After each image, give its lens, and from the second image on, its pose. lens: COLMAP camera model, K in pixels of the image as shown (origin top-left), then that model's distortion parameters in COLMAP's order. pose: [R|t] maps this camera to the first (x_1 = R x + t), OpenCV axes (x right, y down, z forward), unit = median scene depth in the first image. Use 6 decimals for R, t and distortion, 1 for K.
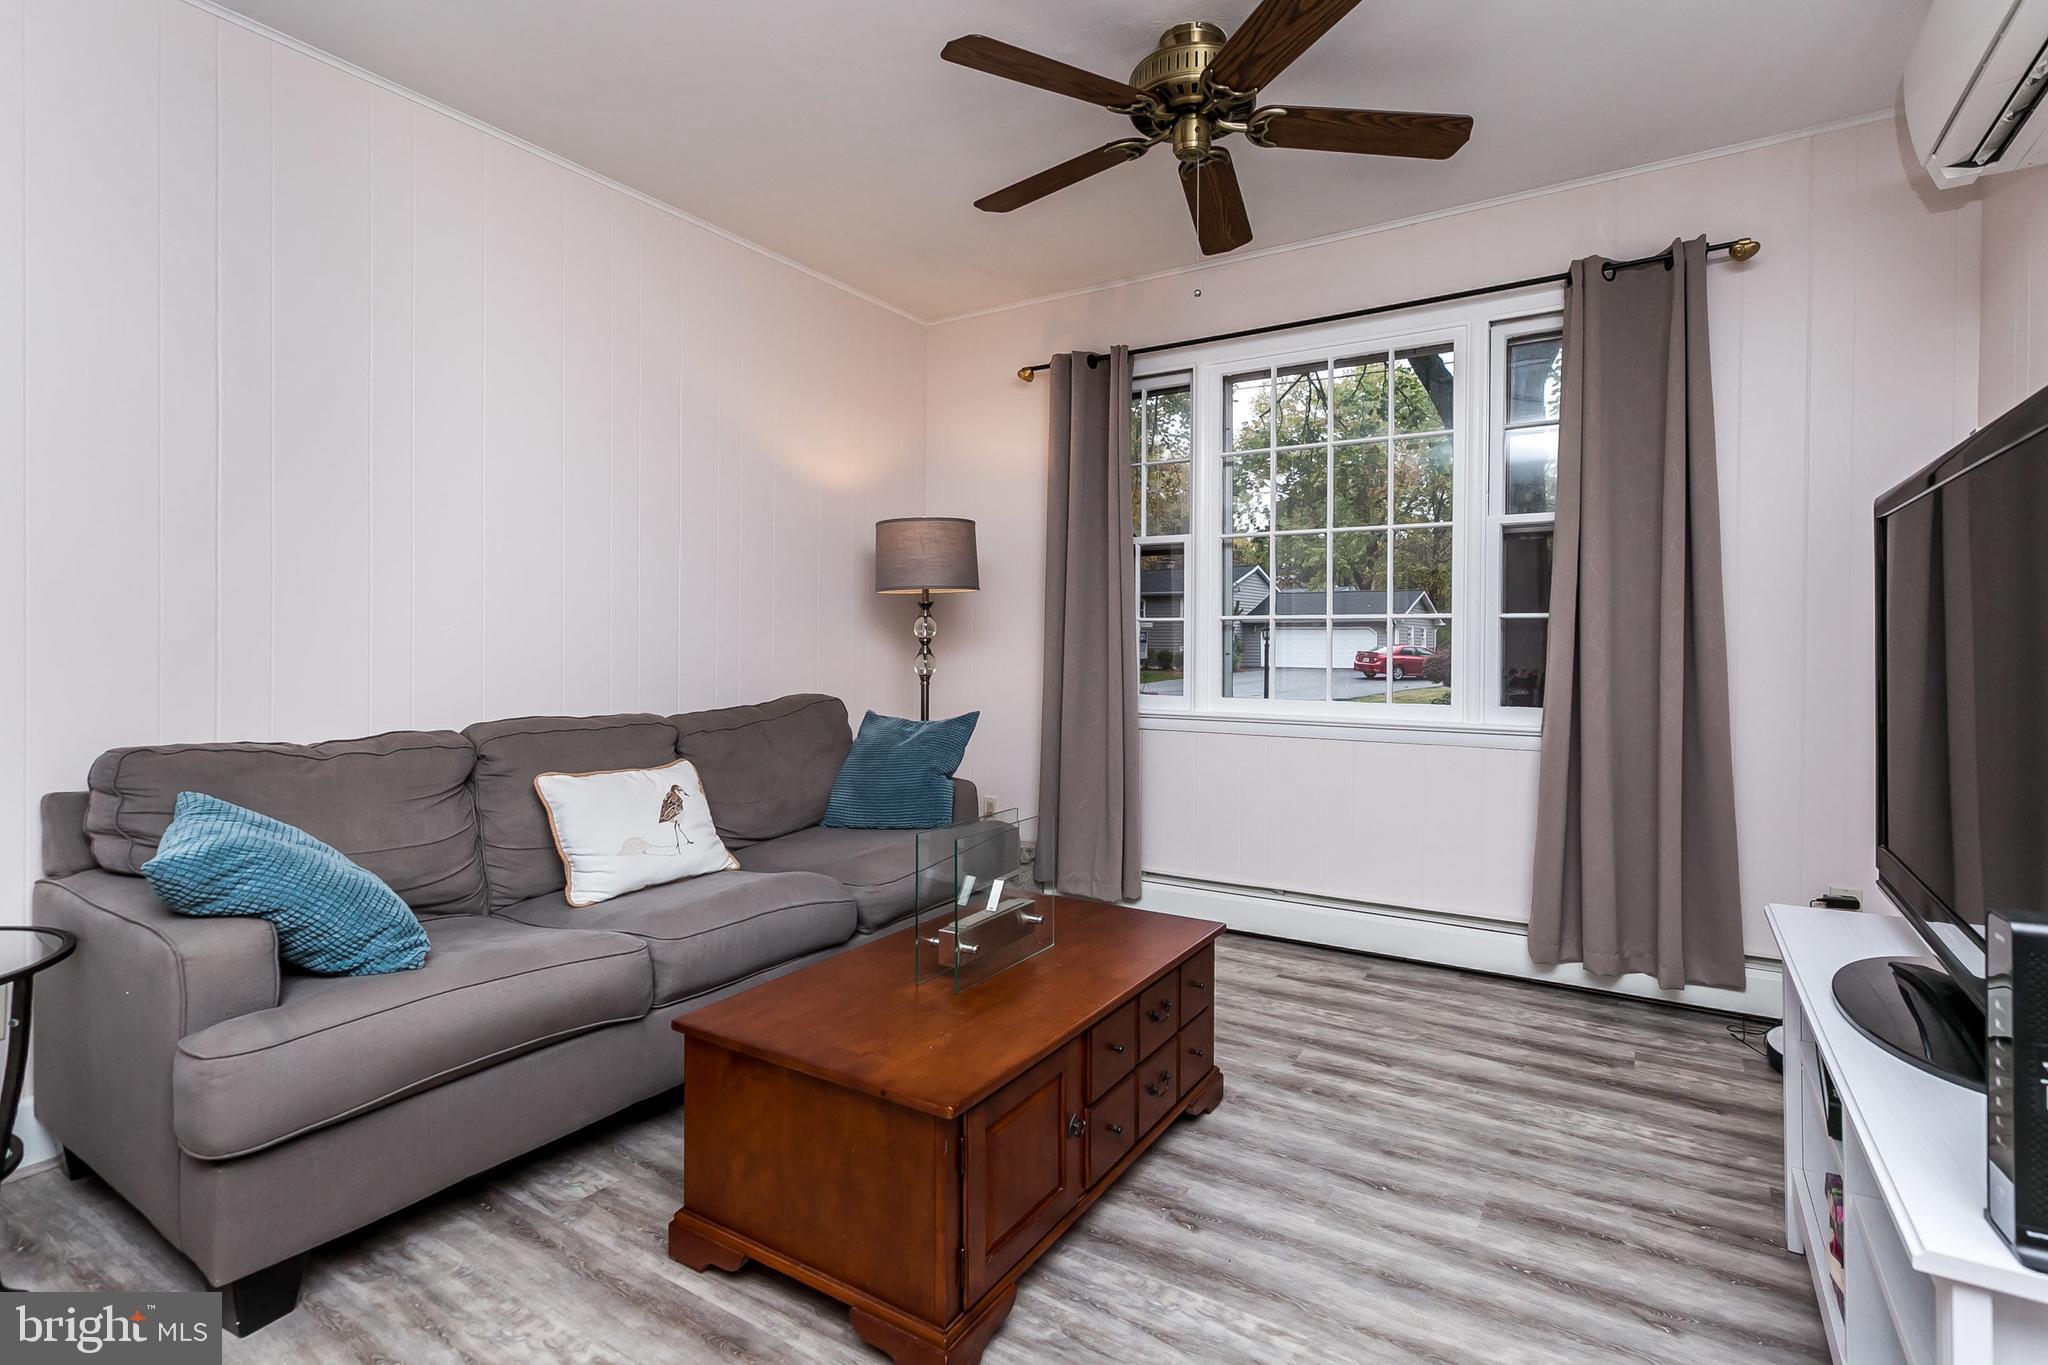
lens RADIAL K [[942.7, 0, 1024.3], [0, 942.7, 641.1], [0, 0, 1]] dist [-0.034377, 0.000018]
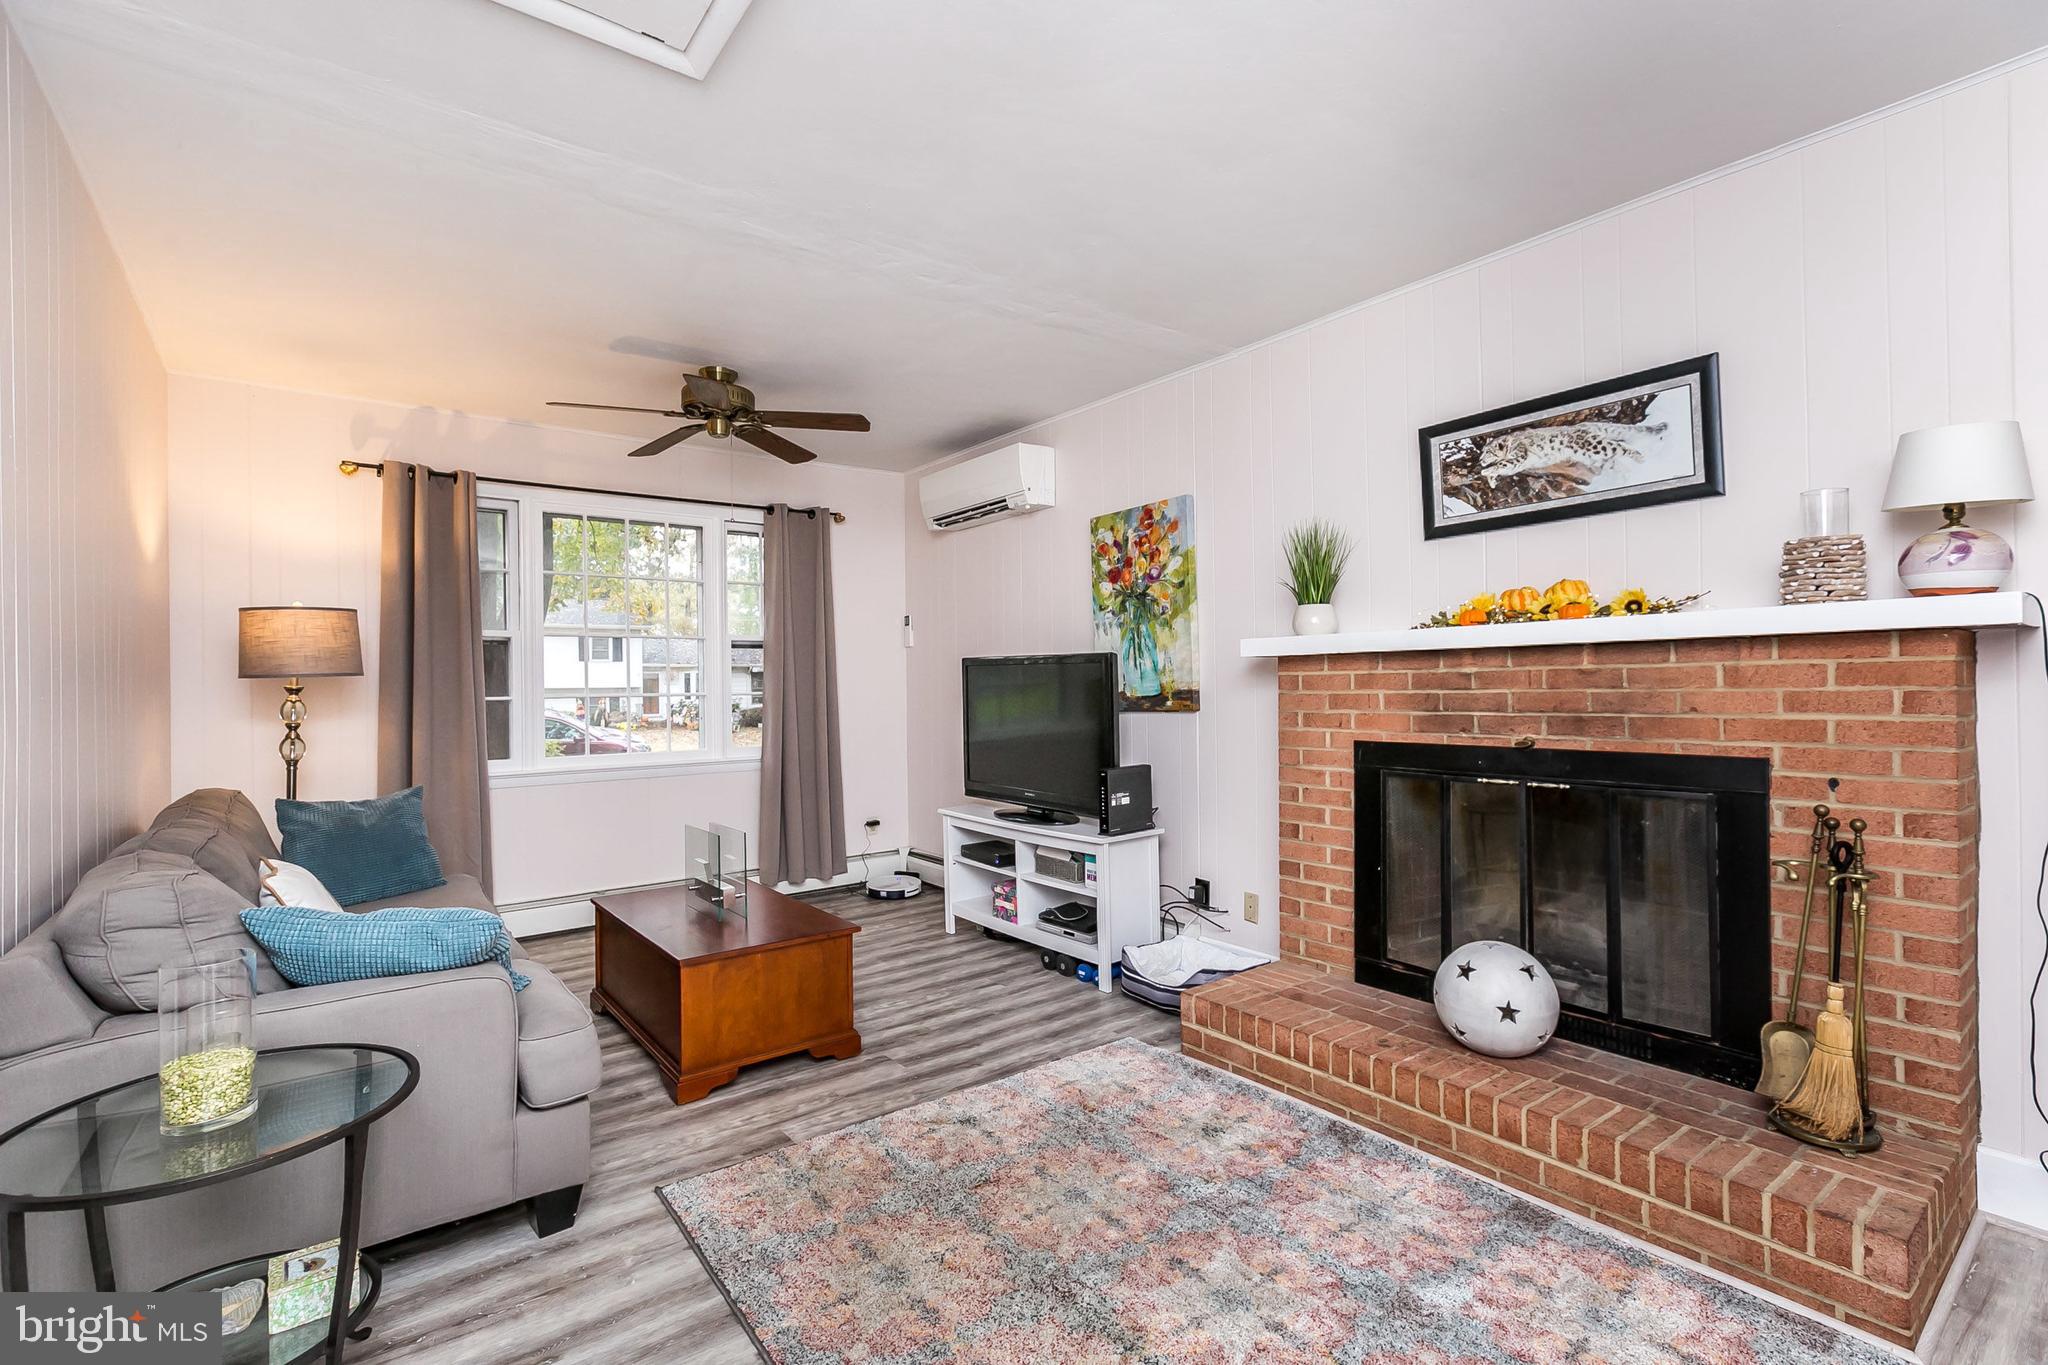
lens RADIAL K [[937.6, 0, 1024.0], [0, 937.6, 682.5], [0, 0, 1]] dist [-0.000155, 0.000104]
pose [[0.328951, -0.006211, 0.944327, -0.796221], [0.011581, 0.999930, 0.002543, -0.040325], [-0.944276, 0.010099, 0.328999, -0.062170]]
